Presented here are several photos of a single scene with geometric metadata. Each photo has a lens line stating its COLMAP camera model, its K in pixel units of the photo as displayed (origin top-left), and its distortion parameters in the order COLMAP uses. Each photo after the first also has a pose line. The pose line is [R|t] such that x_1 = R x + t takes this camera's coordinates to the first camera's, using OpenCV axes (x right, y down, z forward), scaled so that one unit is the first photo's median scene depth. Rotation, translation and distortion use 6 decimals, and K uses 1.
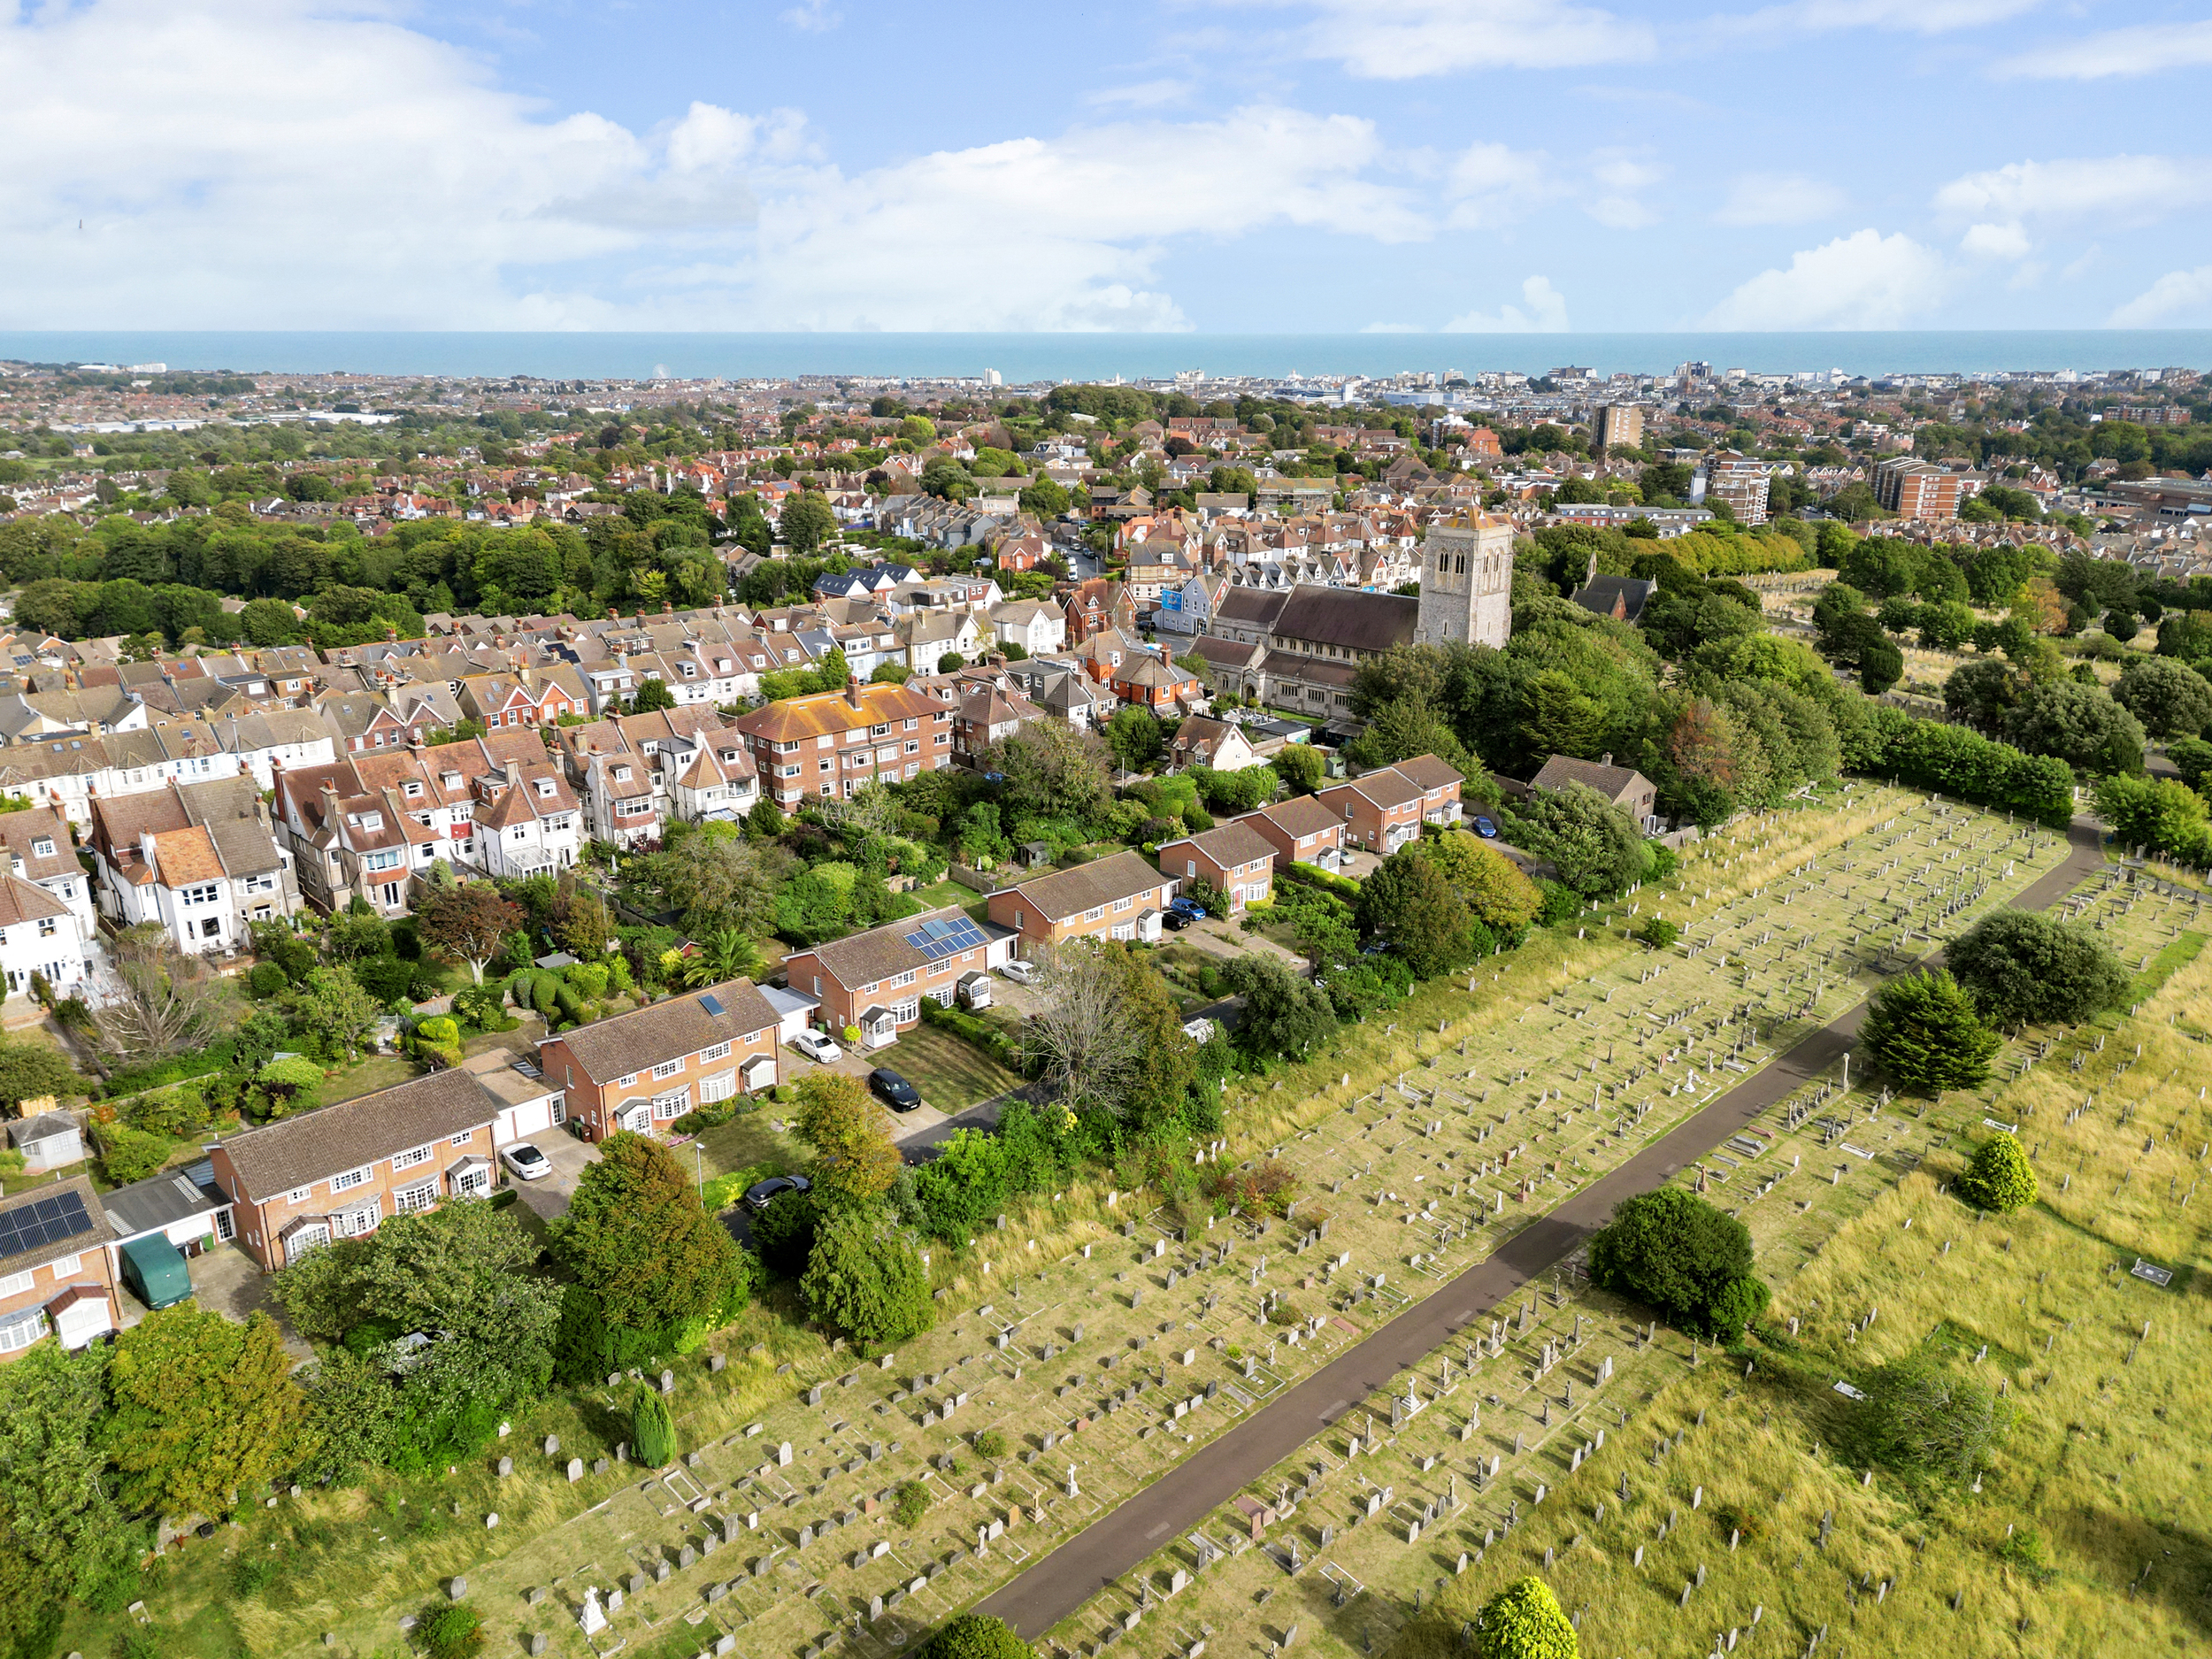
lens RADIAL K [[1567.4, 0, 1109.2], [0, 1567.4, 834.5], [0, 0, 1]] dist [0.064299, -0.105759]
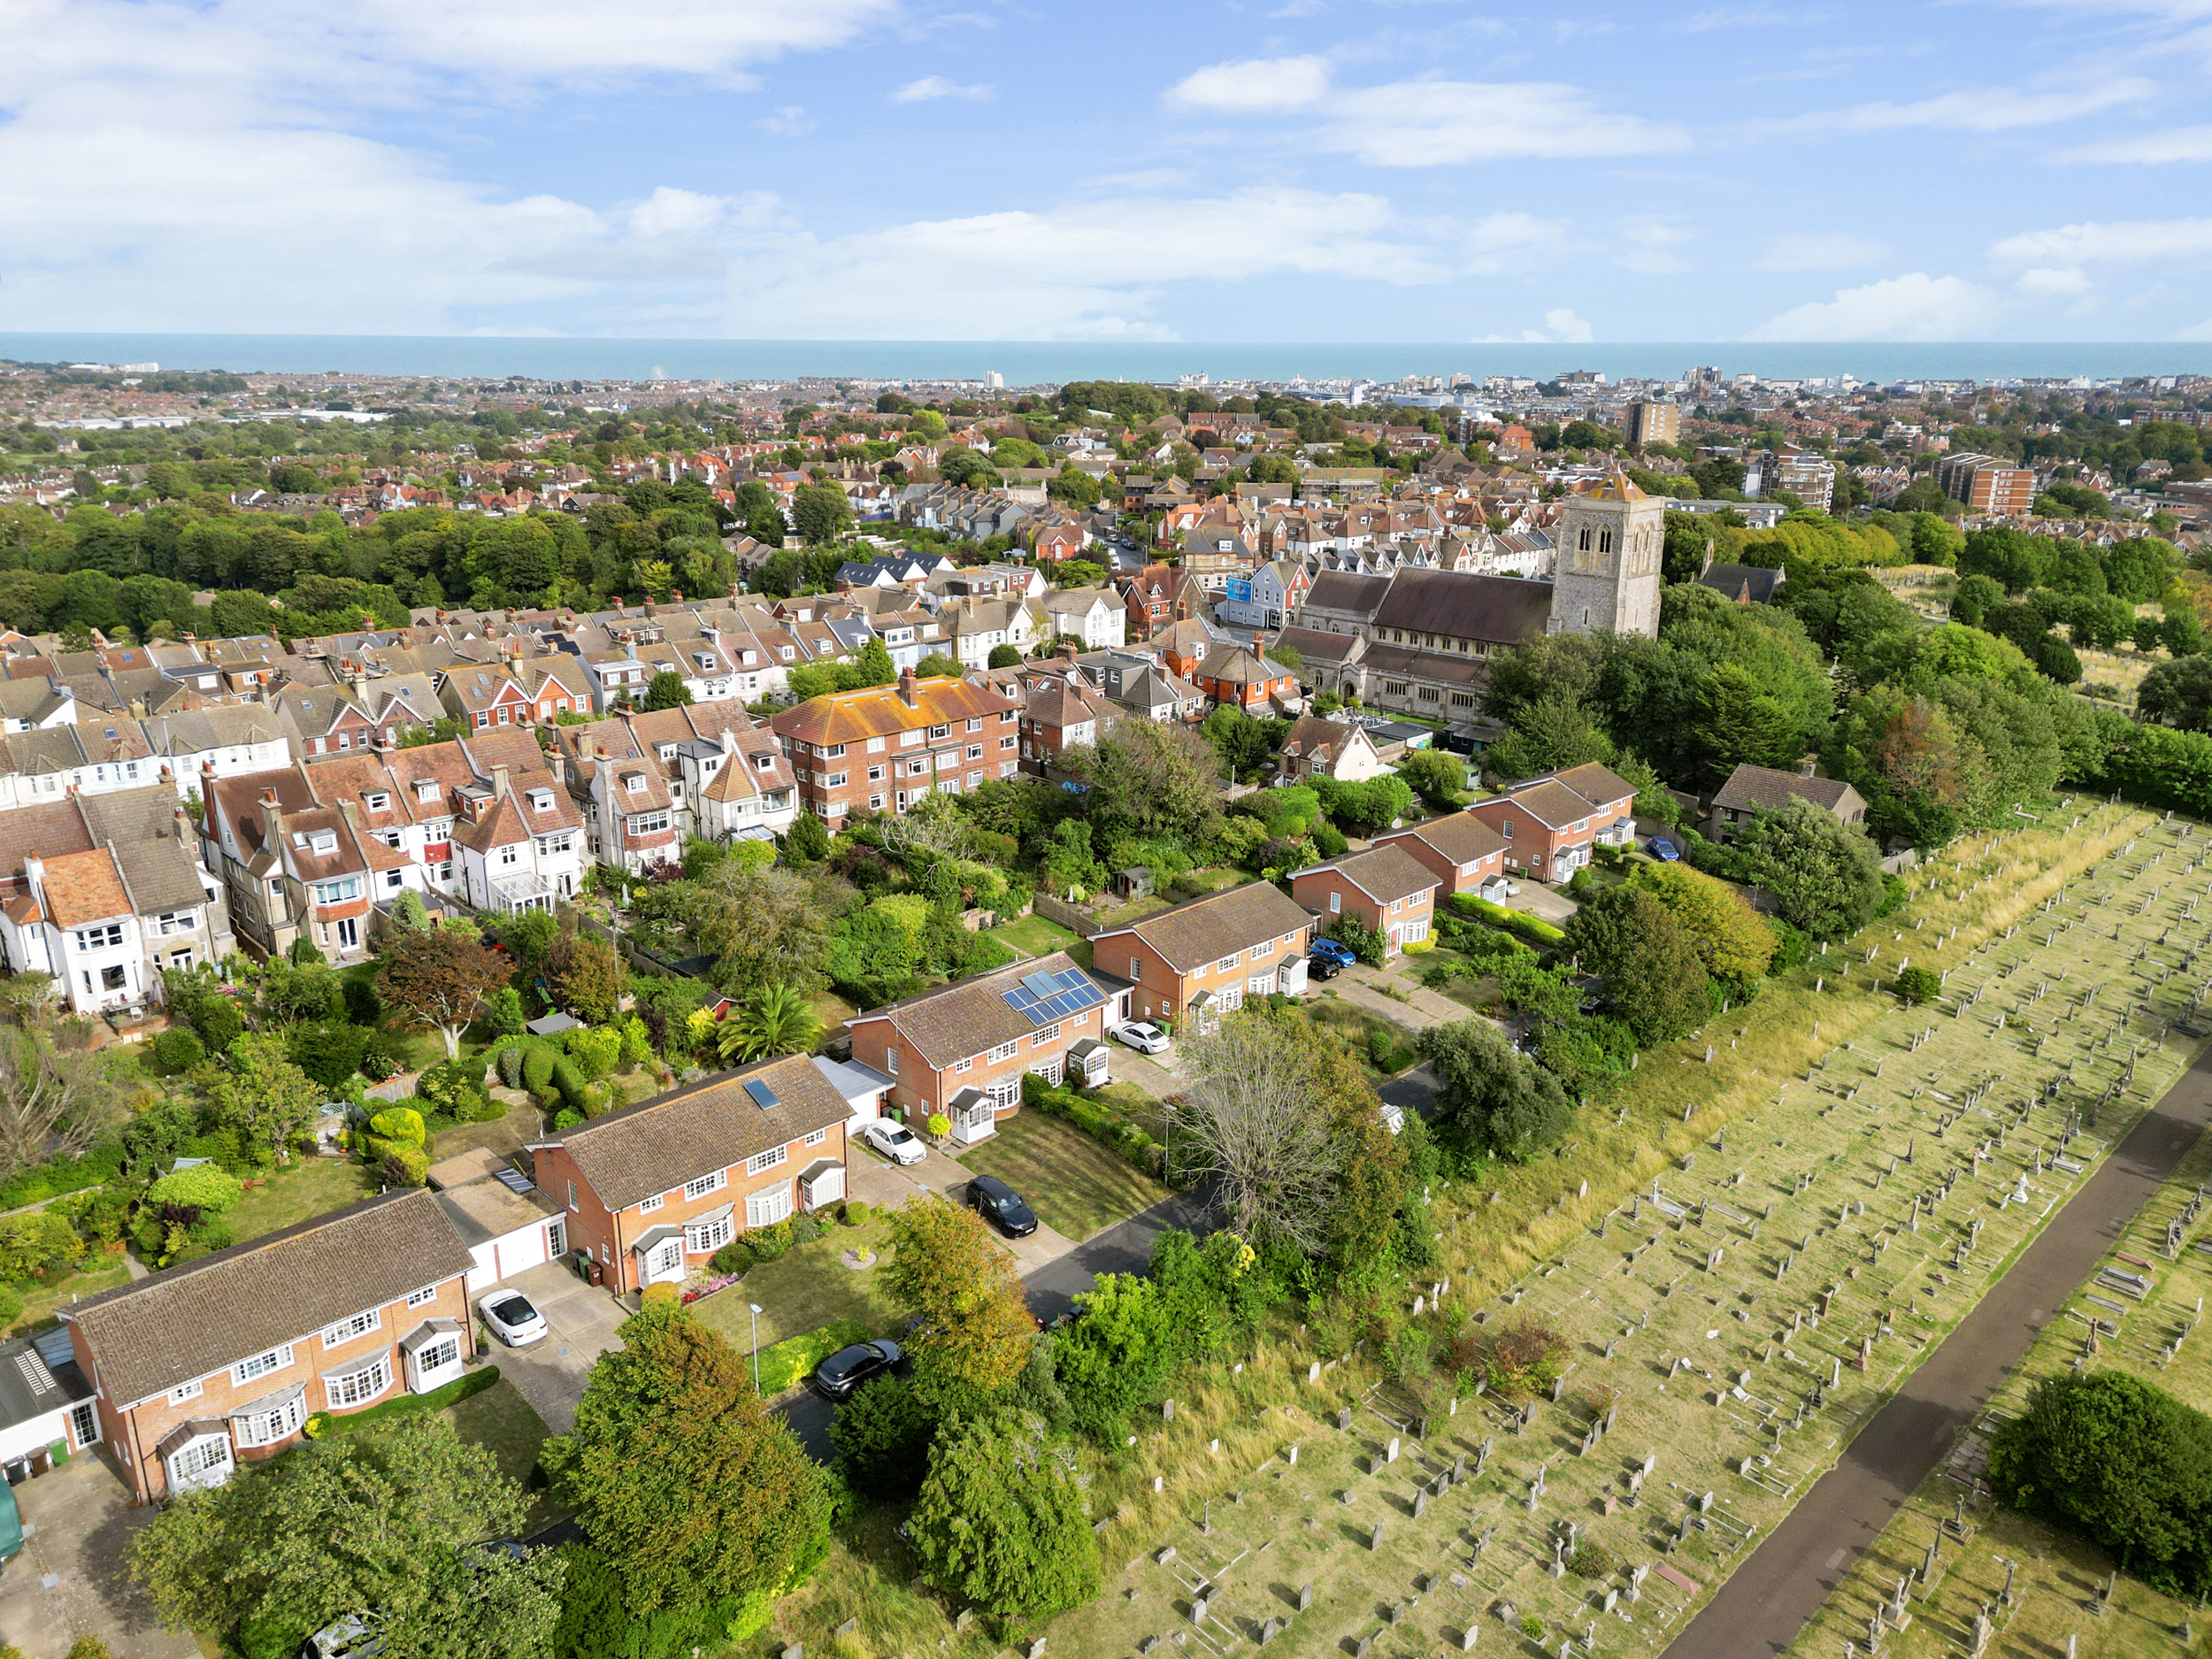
lens RADIAL K [[1538.0, 0, 1097.2], [0, 1538.0, 839.0], [0, 0, 1]] dist [0.058494, -0.080285]
pose [[0.999991, 0.003615, 0.002146, -0.068138], [-0.003614, 0.999993, -0.000558, -0.009681], [-0.002148, 0.000550, 0.999998, 0.189859]]
